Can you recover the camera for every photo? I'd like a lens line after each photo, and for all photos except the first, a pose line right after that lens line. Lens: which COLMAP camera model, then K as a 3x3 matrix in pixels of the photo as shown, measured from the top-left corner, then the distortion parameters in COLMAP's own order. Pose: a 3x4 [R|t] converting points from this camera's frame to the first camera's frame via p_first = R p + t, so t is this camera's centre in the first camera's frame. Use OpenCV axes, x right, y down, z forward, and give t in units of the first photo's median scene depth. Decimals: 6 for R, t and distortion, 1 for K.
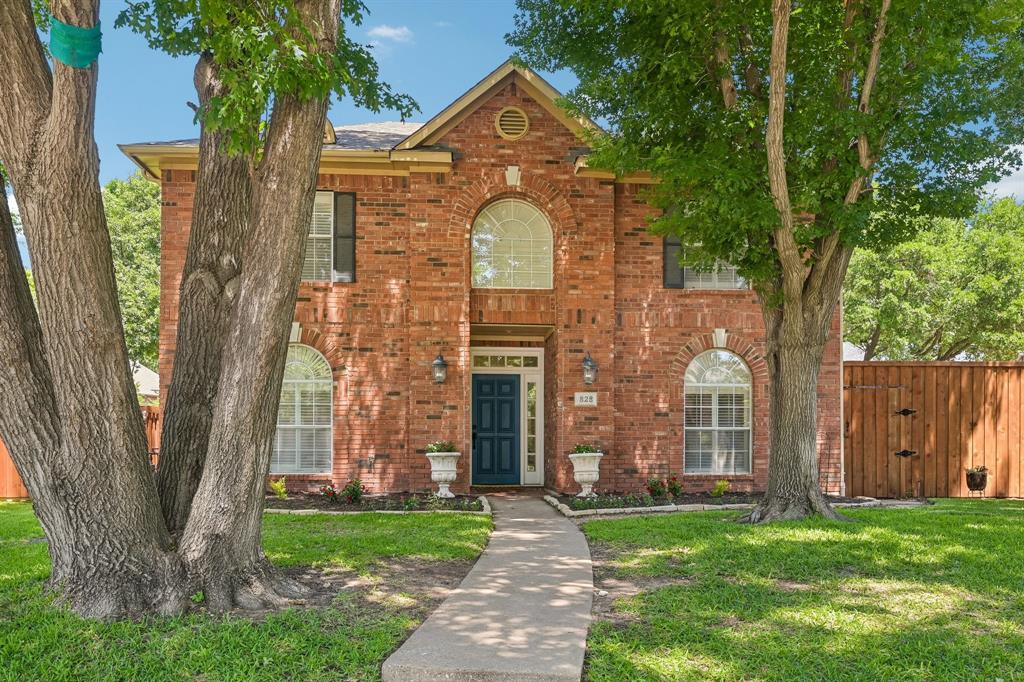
lens RADIAL K [[780.0, 0, 510.9], [0, 780.0, 348.8], [0, 0, 1]] dist [-0.005191, 0.025543]
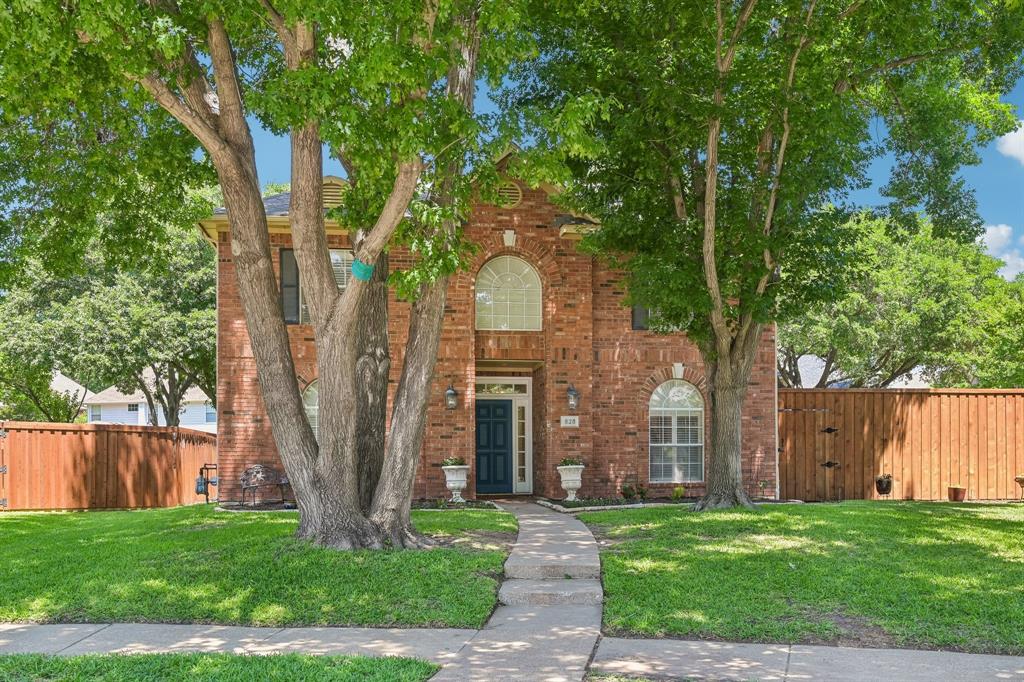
lens RADIAL K [[843.9, 0, 507.2], [0, 843.9, 335.8], [0, 0, 1]] dist [0.006511, -0.030577]
pose [[0.998690, 0.001081, 0.051155, -0.068204], [0.000154, 0.999709, -0.024119, -0.037125], [-0.051166, 0.024095, 0.998399, -0.313925]]
